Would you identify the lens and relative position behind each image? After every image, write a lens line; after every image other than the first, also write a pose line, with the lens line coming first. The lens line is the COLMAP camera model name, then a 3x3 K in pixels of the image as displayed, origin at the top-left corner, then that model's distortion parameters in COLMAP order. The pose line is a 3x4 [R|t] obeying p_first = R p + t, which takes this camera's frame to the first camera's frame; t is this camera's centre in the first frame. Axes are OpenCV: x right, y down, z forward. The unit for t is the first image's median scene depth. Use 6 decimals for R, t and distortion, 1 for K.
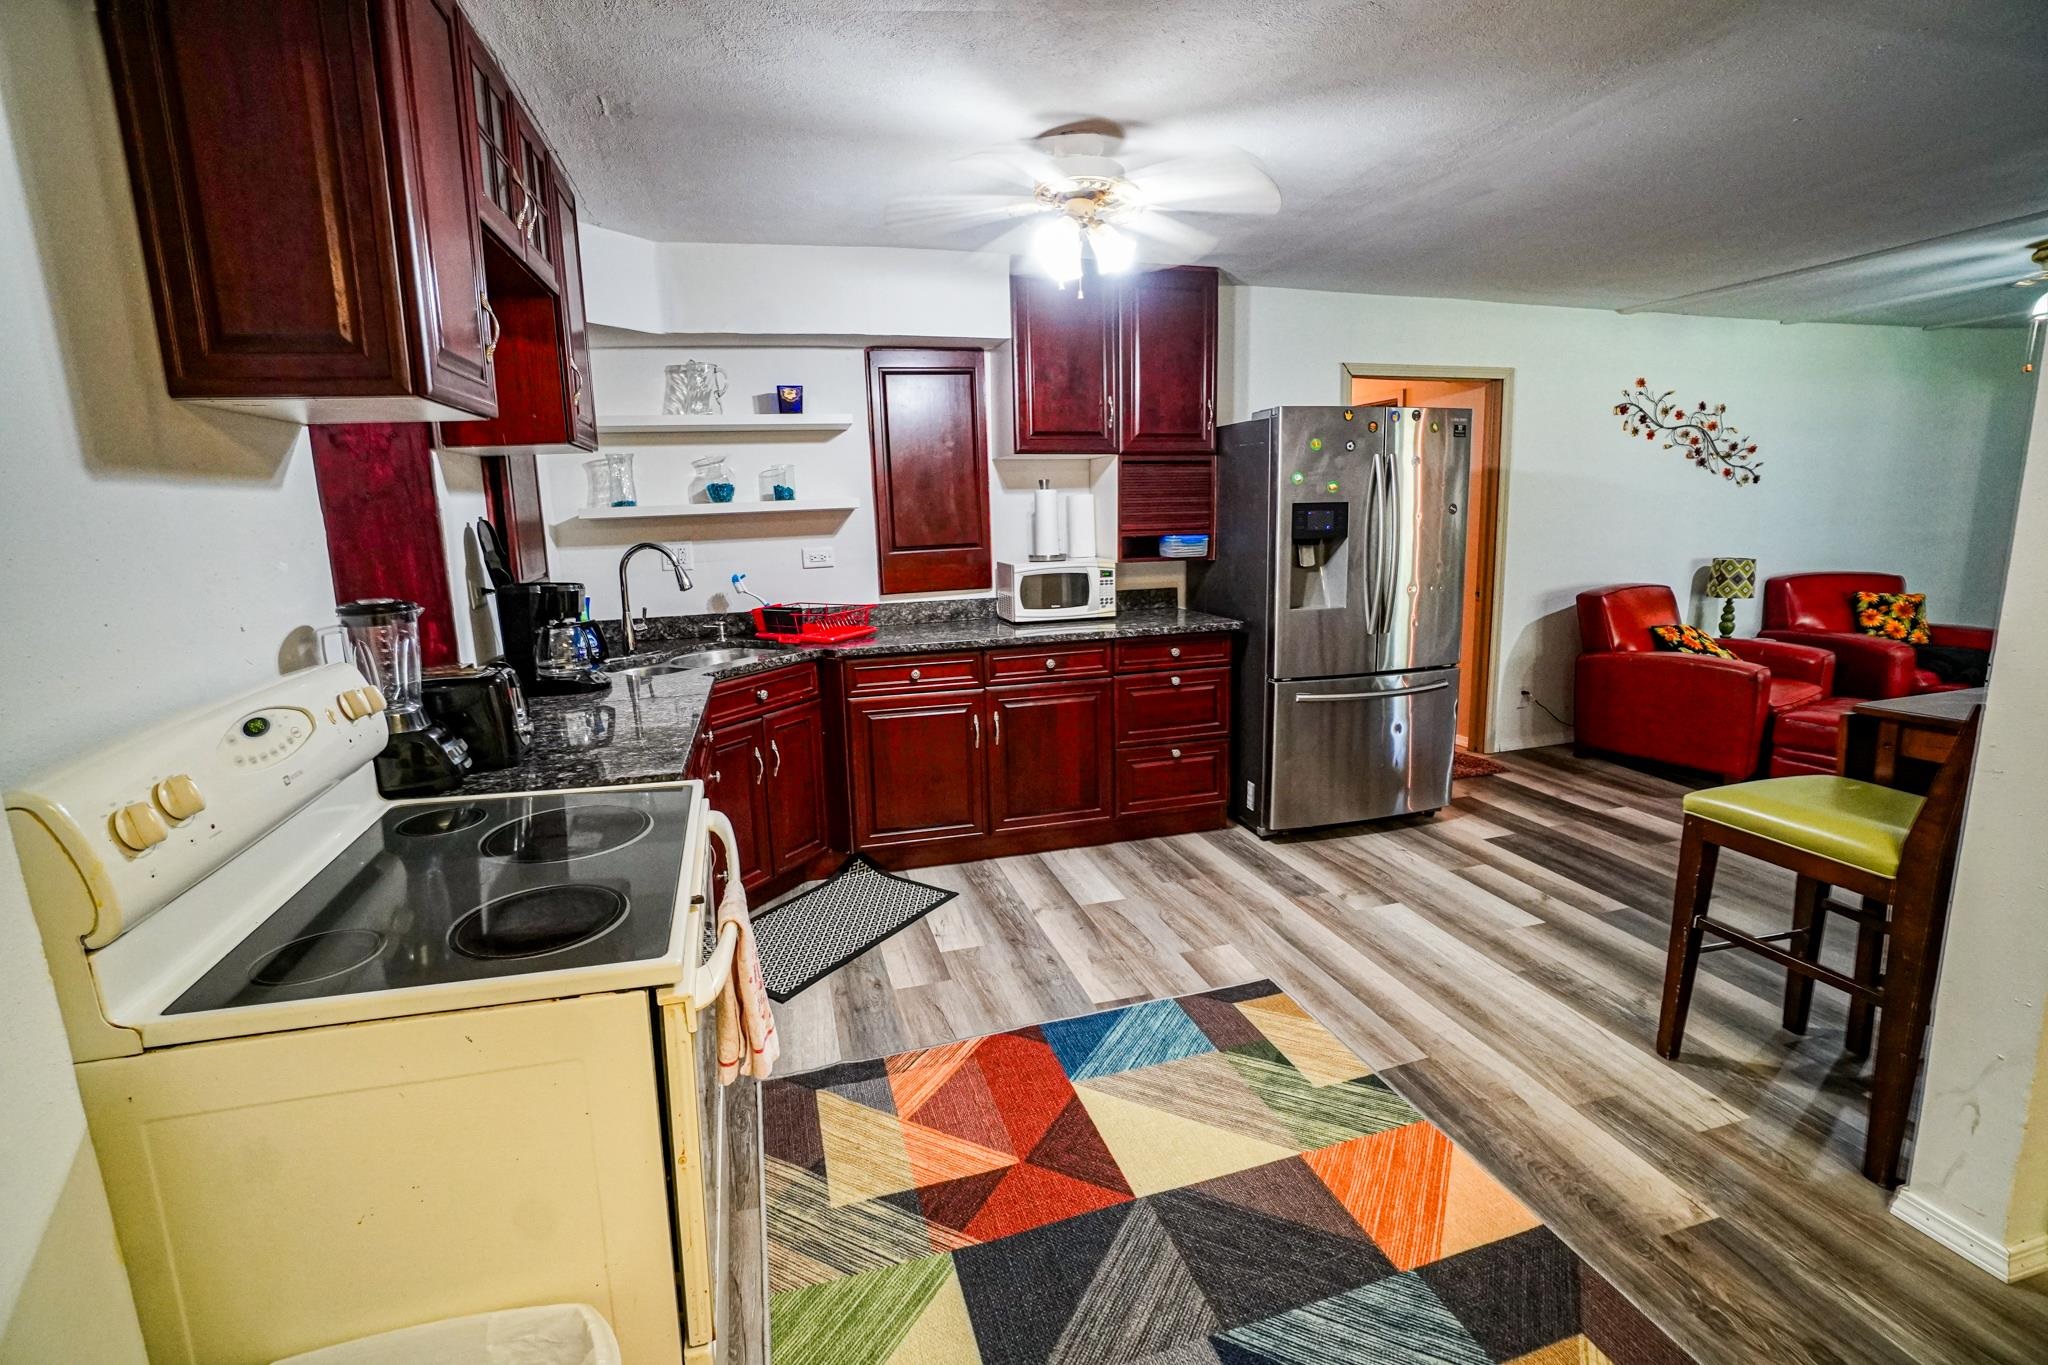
lens RADIAL K [[902.2, 0, 1006.2], [0, 902.2, 665.0], [0, 0, 1]] dist [-0.065724, 0.023809]
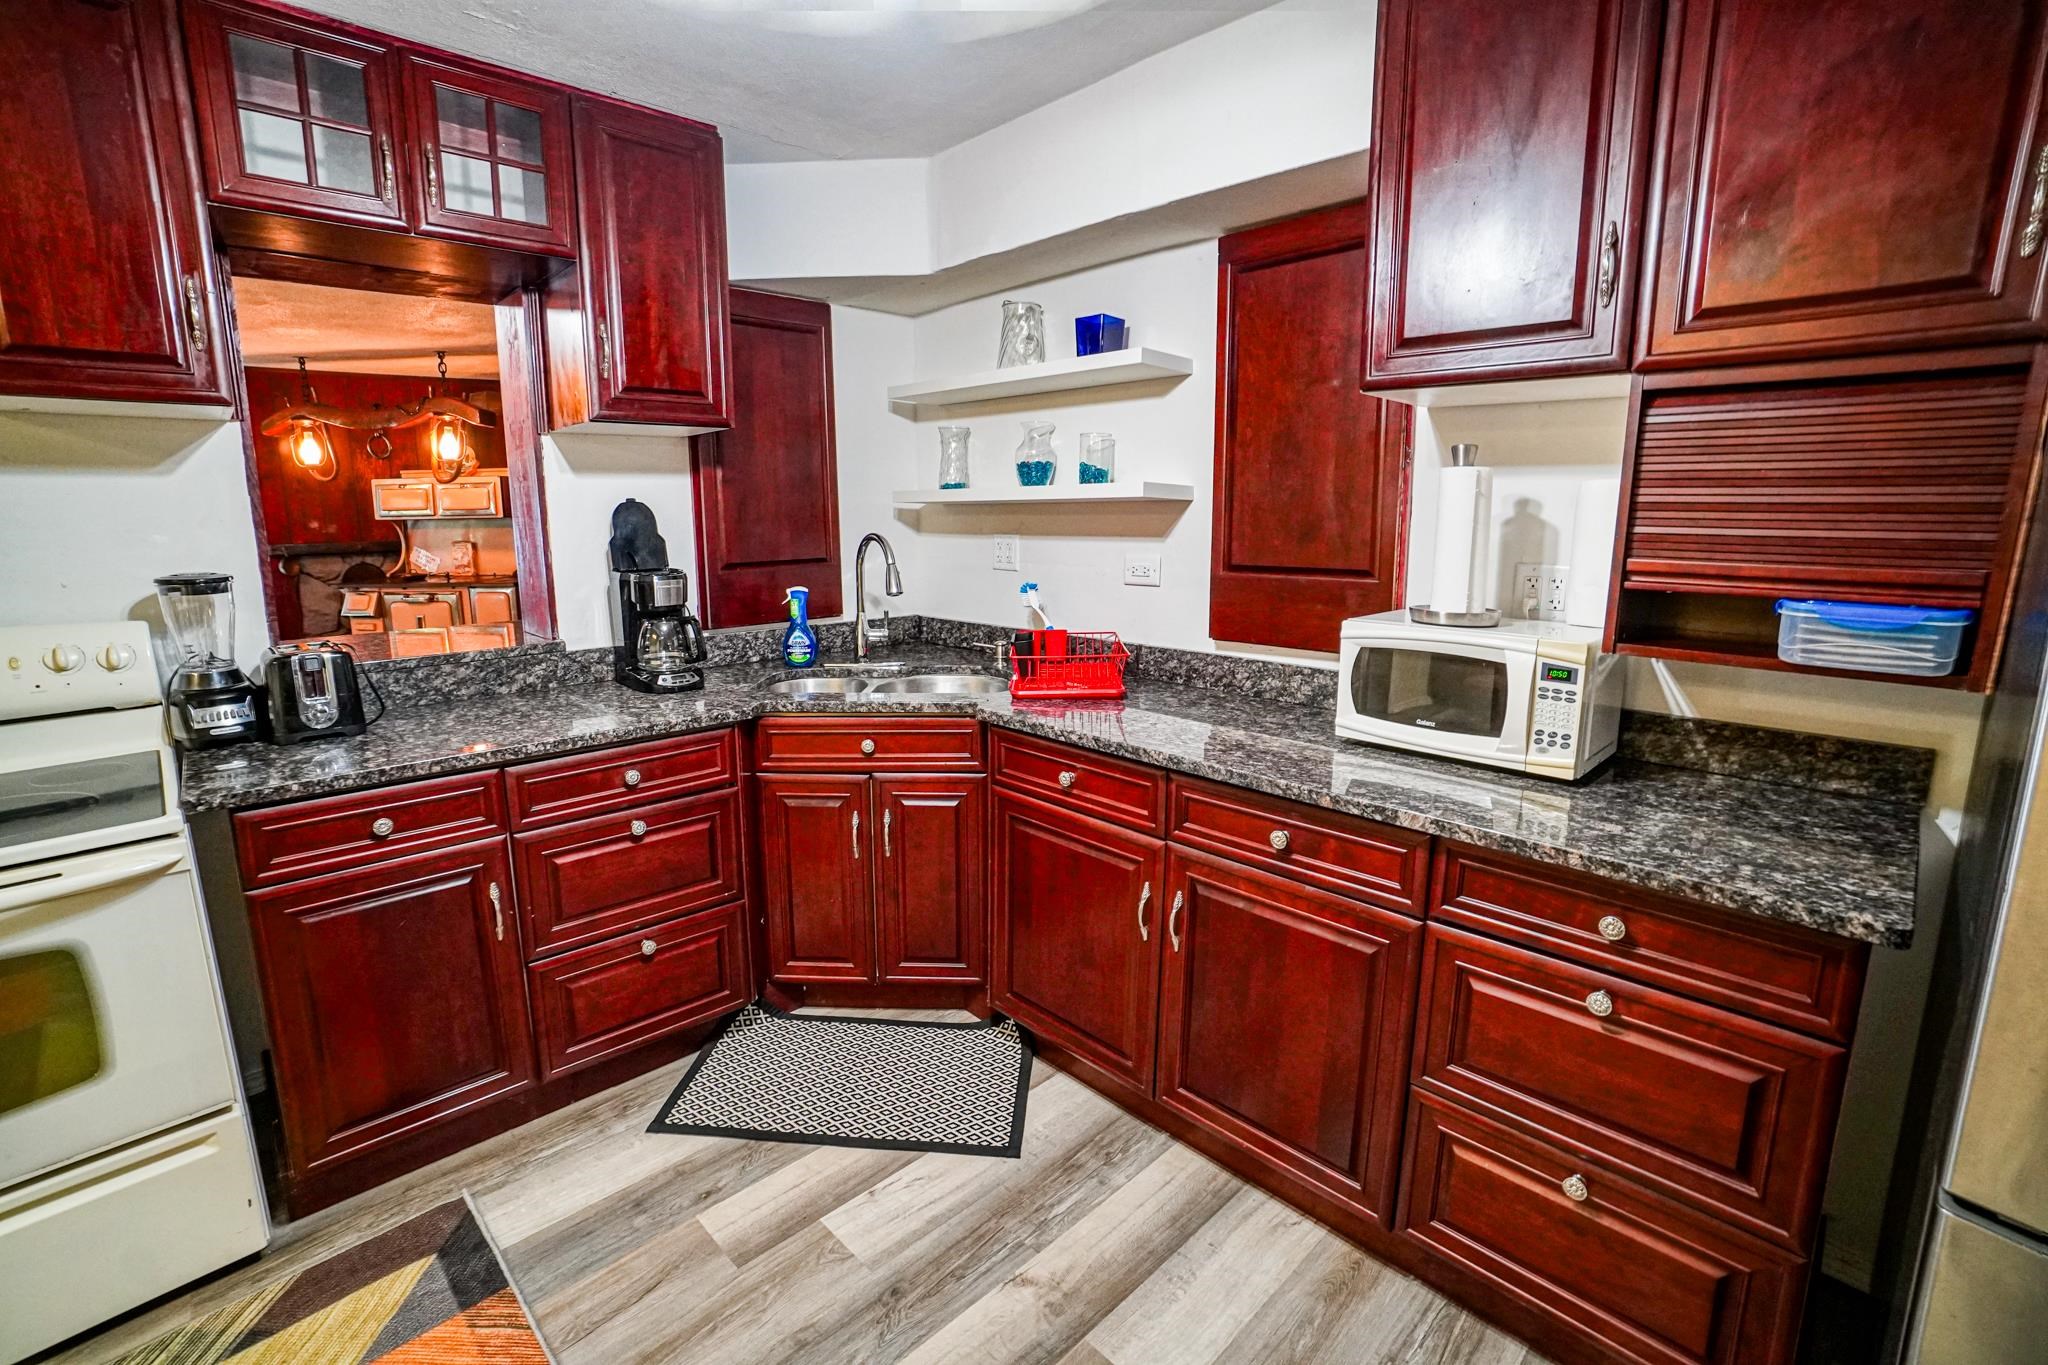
lens RADIAL K [[902.2, 0, 1006.2], [0, 902.2, 665.0], [0, 0, 1]] dist [-0.065724, 0.023809]
pose [[0.470702, 0.177902, -0.864170, 0.351694], [-0.158010, 0.980623, 0.115810, -0.116605], [0.868028, 0.082036, 0.489692, 0.613522]]
